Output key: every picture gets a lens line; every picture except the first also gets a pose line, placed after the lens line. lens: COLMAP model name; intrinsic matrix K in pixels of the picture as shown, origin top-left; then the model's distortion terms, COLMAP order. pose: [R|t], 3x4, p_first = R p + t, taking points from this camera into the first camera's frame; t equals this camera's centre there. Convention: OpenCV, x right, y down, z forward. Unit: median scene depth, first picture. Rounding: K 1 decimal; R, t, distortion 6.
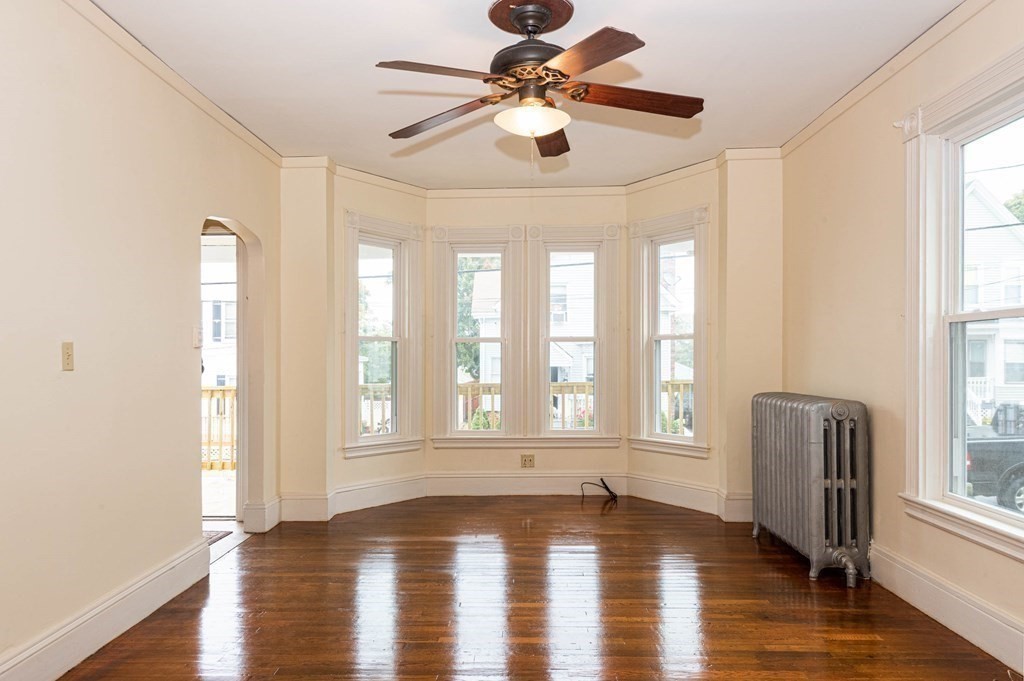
lens RADIAL K [[664.4, 0, 508.3], [0, 664.4, 346.4], [0, 0, 1]] dist [0.020807, -0.005761]
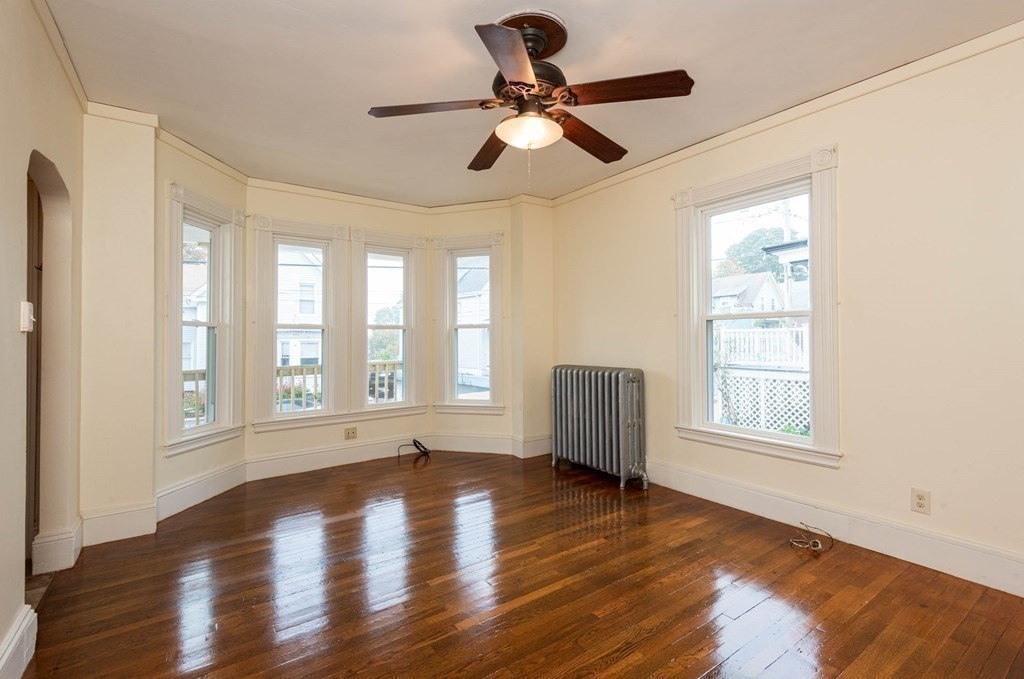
lens RADIAL K [[463.7, 0, 523.2], [0, 463.7, 326.9], [0, 0, 1]] dist [0.022625, -0.003720]
pose [[0.797481, 0.013268, 0.603198, -0.246565], [-0.005006, 0.999869, -0.015376, 0.000806], [-0.603323, 0.009242, 0.797443, 0.206038]]
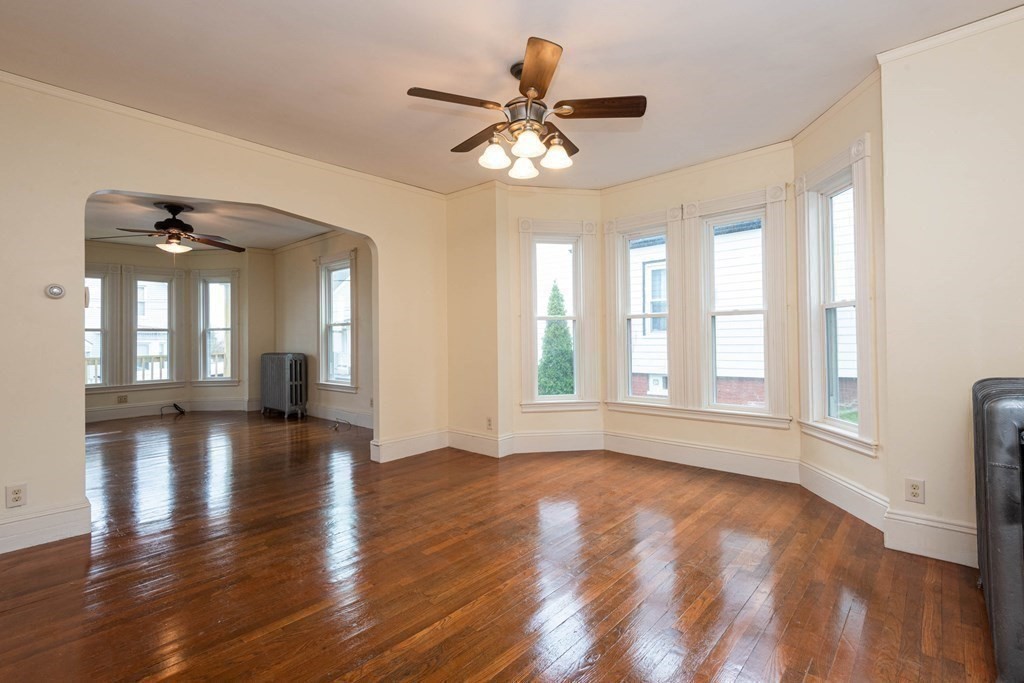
lens RADIAL K [[463.7, 0, 512.2], [0, 463.7, 327.0], [0, 0, 1]] dist [0.022625, -0.003720]
pose [[0.646729, 0.005252, 0.762702, -0.285501], [0.001981, 0.999961, -0.008566, -0.007495], [-0.762717, 0.007050, 0.646694, -0.667808]]
